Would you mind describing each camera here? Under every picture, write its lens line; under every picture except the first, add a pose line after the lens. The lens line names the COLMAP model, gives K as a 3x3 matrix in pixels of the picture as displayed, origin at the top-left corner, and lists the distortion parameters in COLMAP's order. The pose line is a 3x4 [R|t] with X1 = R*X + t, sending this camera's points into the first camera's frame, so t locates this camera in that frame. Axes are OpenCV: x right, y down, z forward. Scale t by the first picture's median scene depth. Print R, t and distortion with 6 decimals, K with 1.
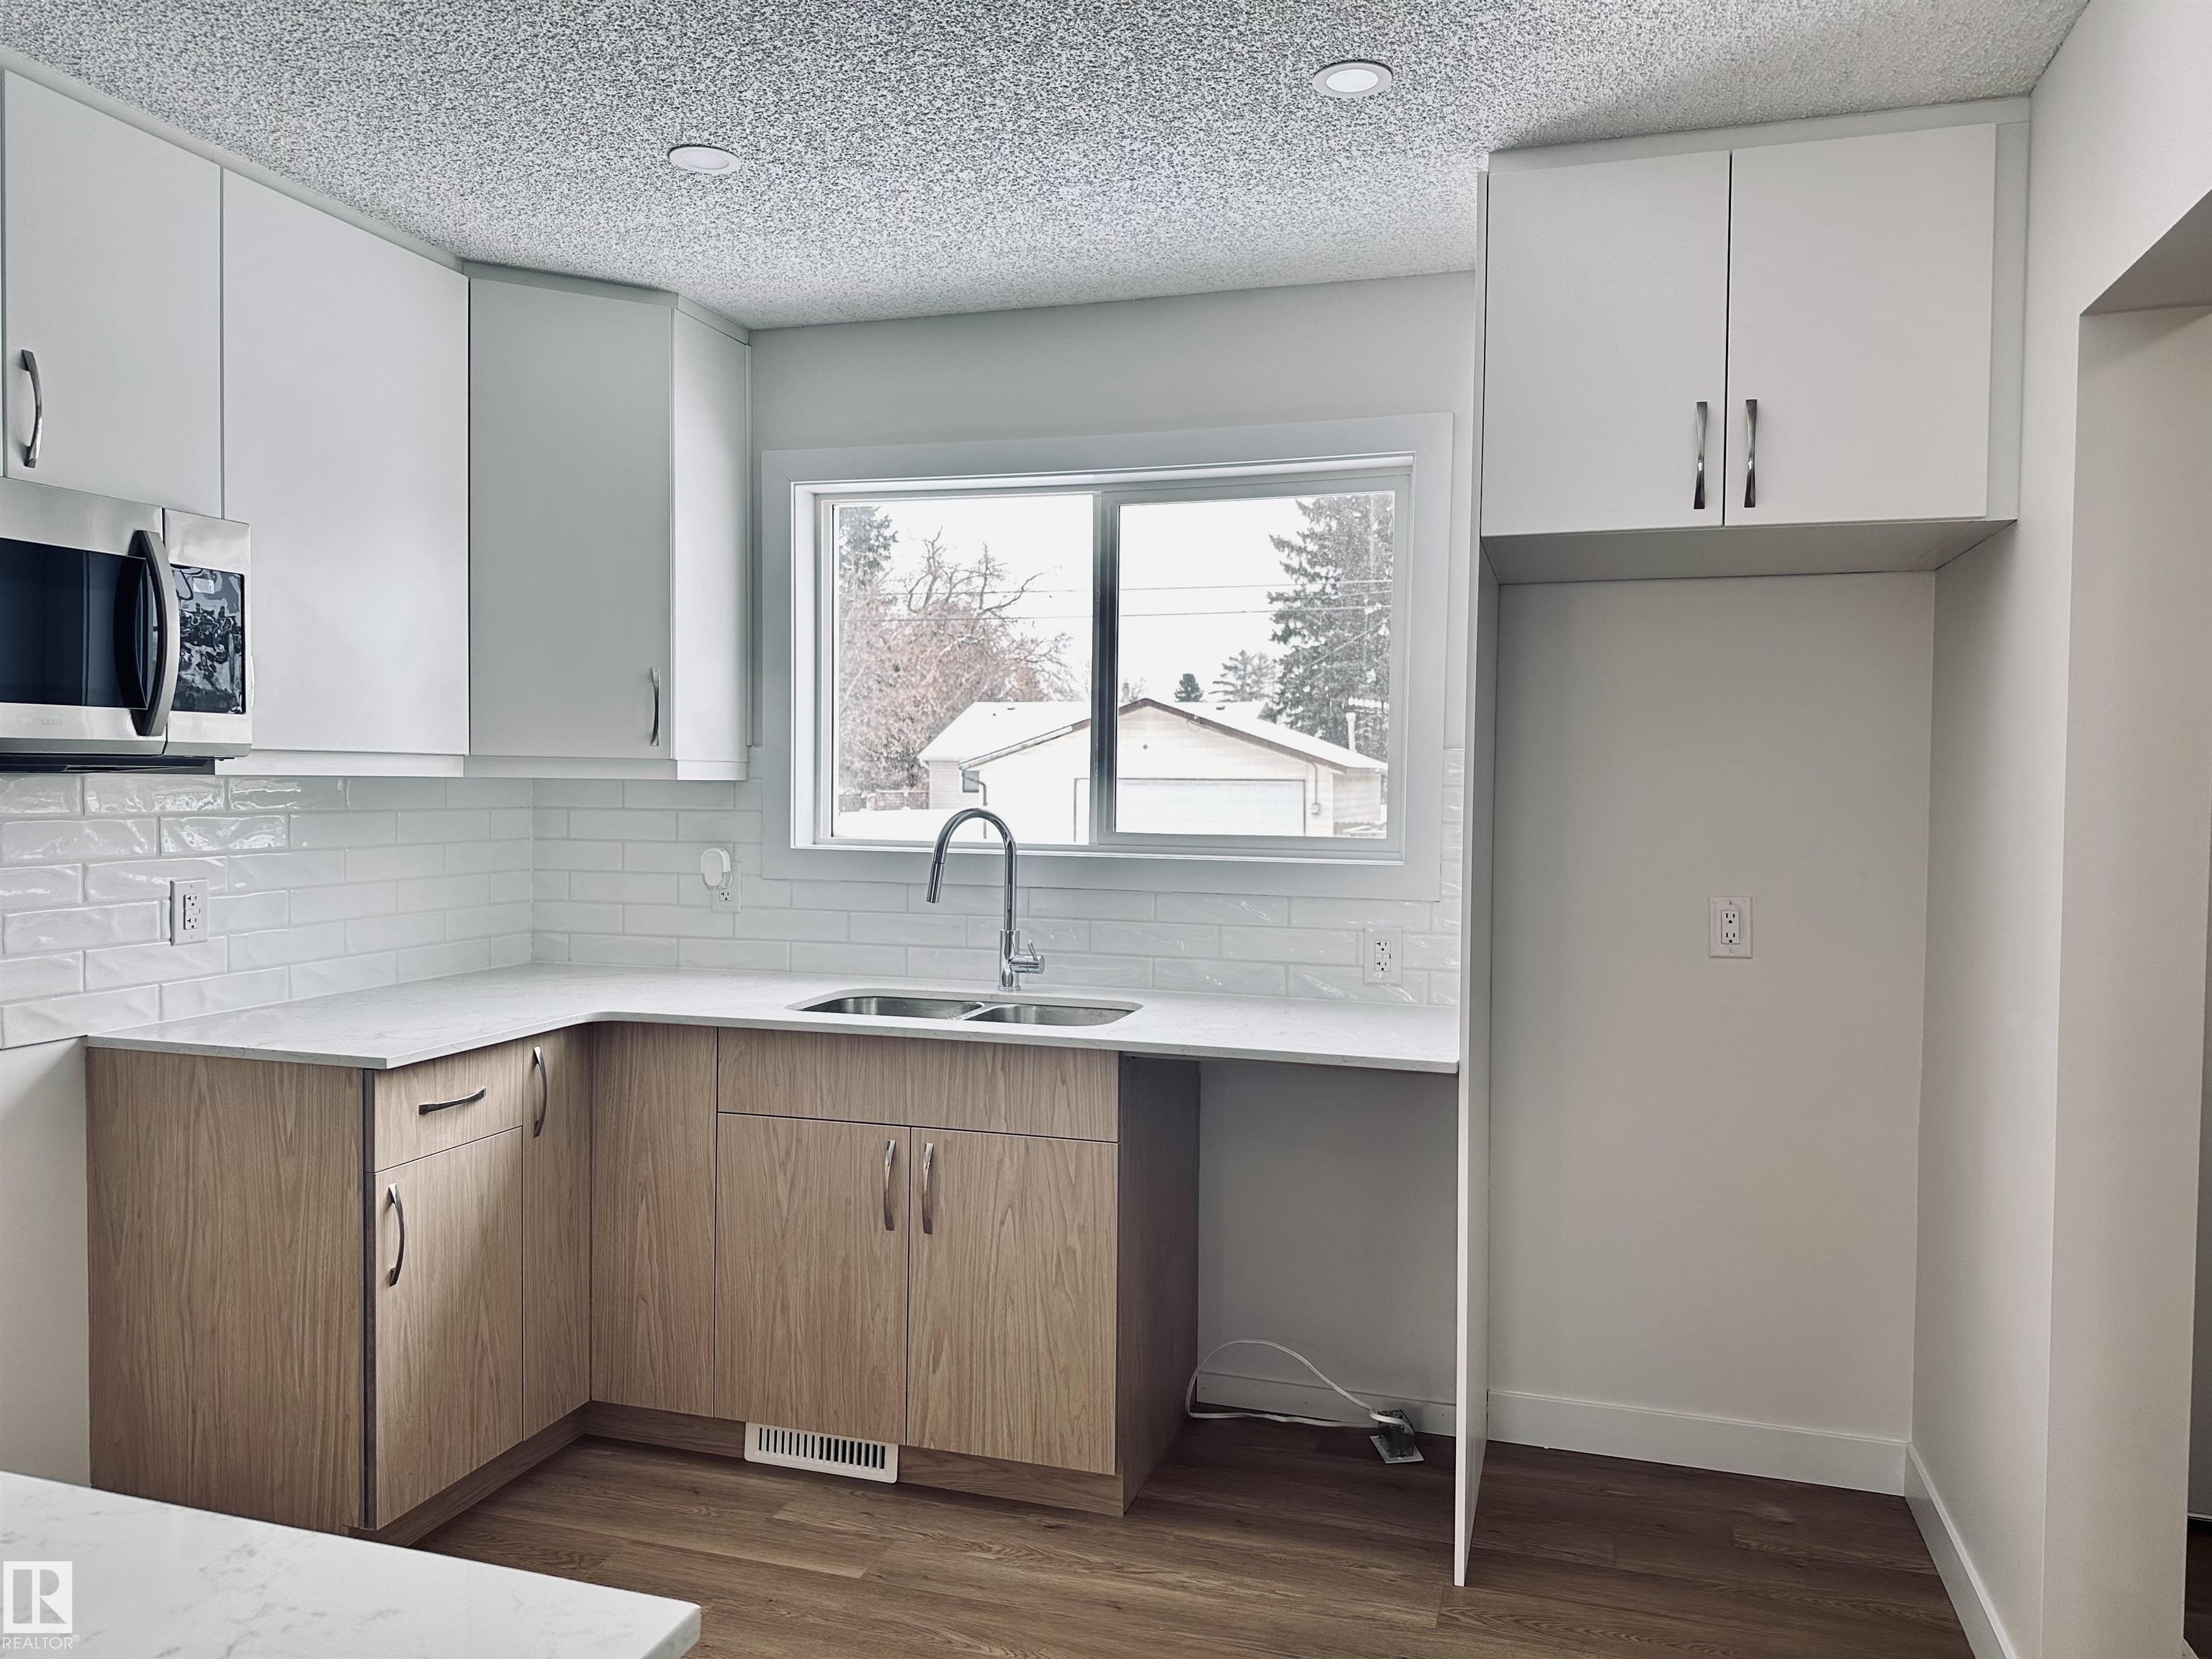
lens RADIAL K [[1538.3, 0, 1112.9], [0, 1538.3, 826.3], [0, 0, 1]] dist [0.111993, -0.166374]
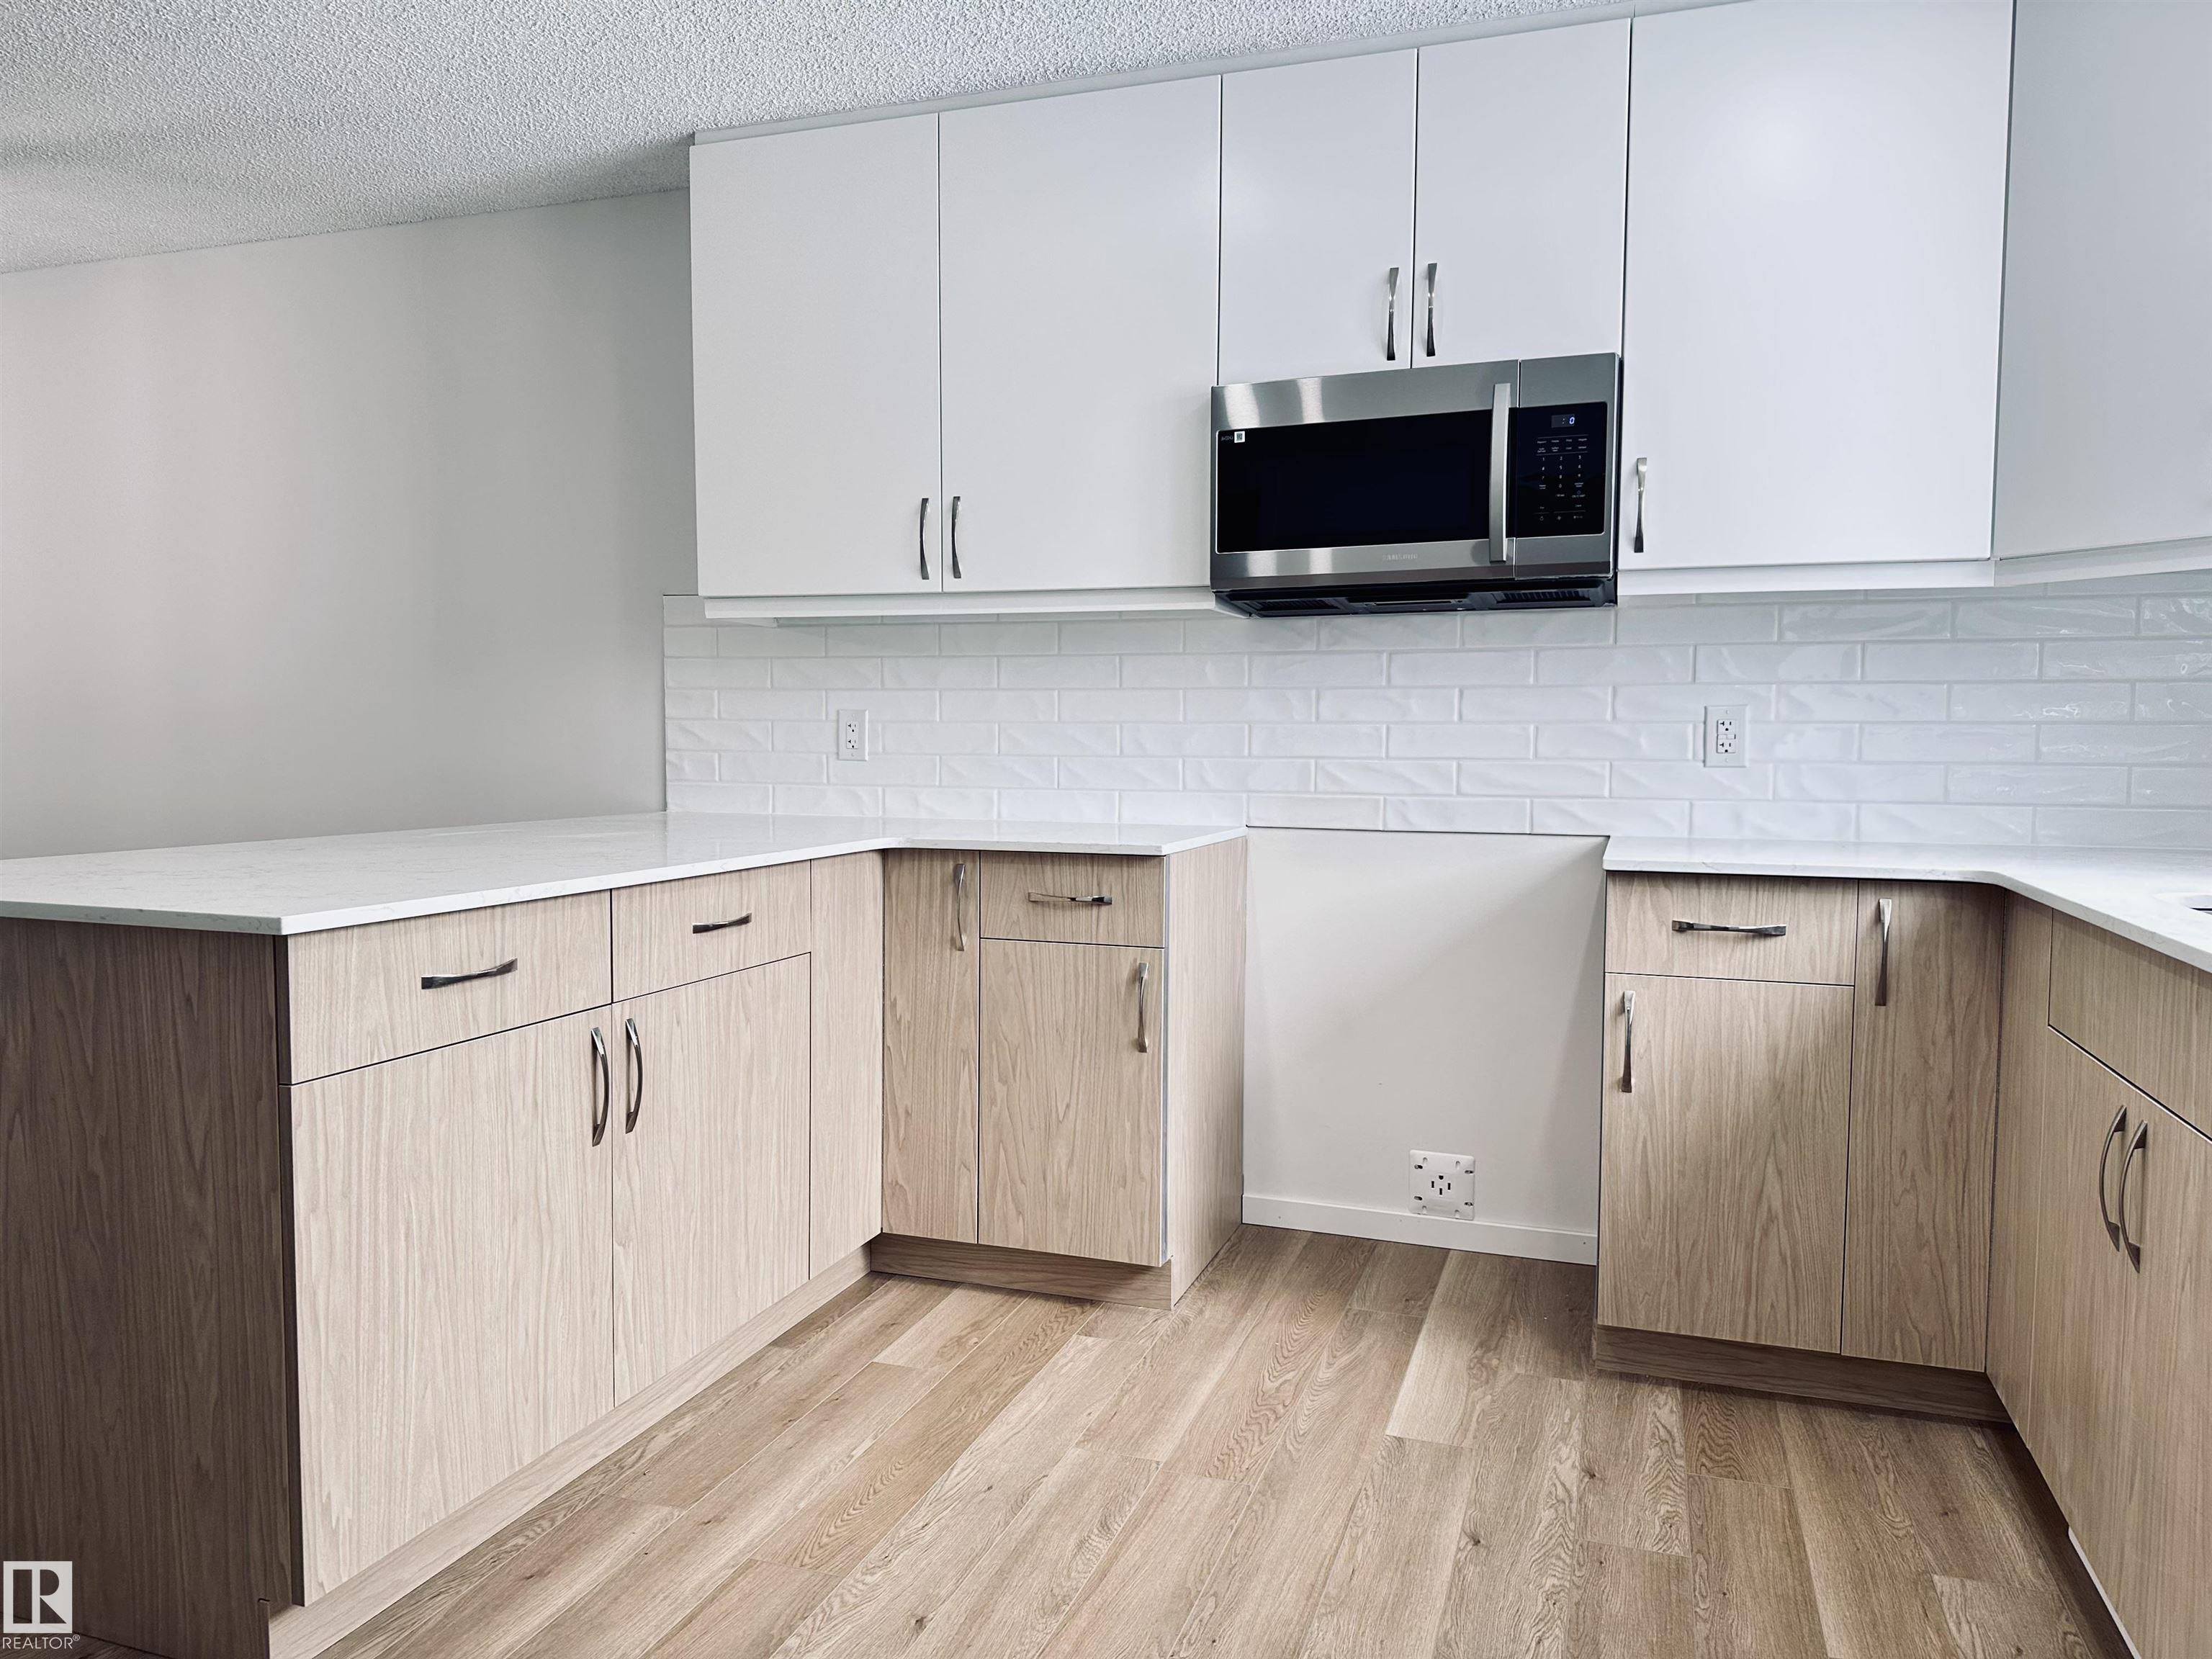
lens RADIAL K [[1531.5, 0, 1099.3], [0, 1531.5, 839.5], [0, 0, 1]] dist [0.154230, -0.258096]
pose [[-0.034535, 0.055566, -0.997858, 0.476553], [-0.034917, 0.997777, 0.056770, 0.078825], [0.998793, 0.036803, -0.032518, 0.617194]]
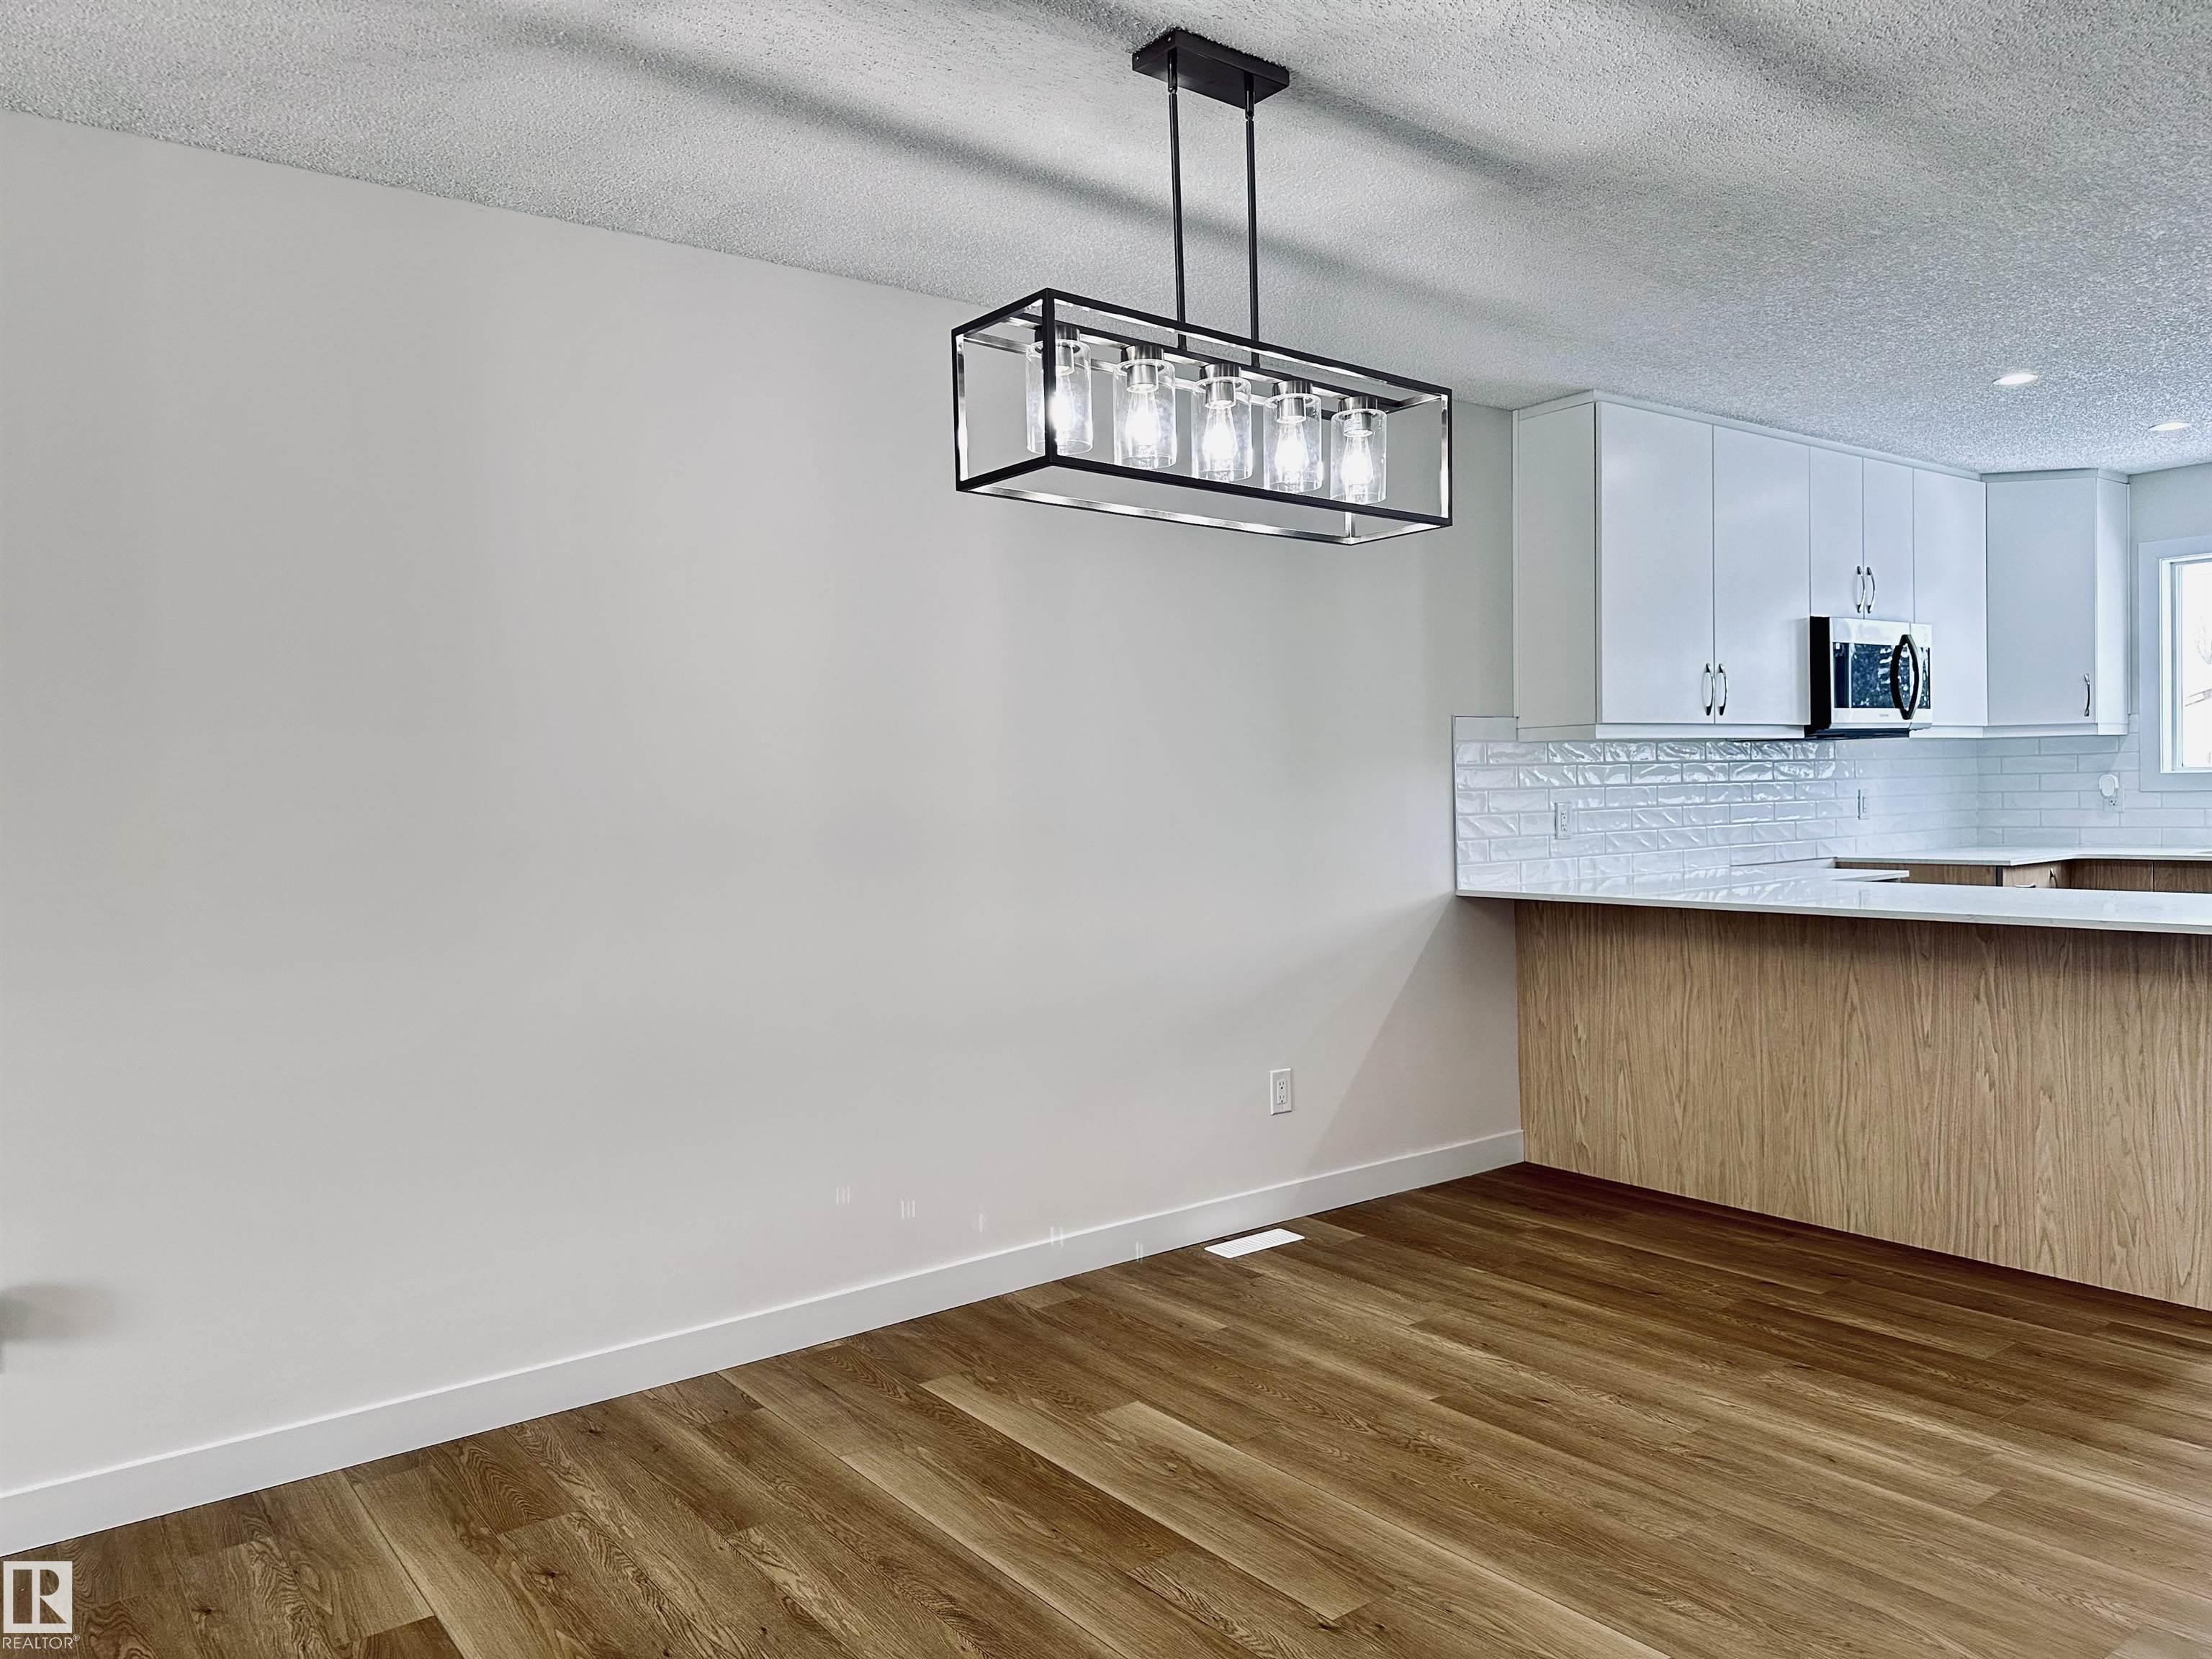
lens RADIAL K [[1557.5, 0, 1091.9], [0, 1557.5, 828.3], [0, 0, 1]] dist [0.040348, -0.047734]
pose [[0.809008, -0.015468, -0.587594, -0.183057], [0.016133, 0.999861, -0.004109, 0.079078], [0.587576, -0.006156, 0.809146, -1.360317]]
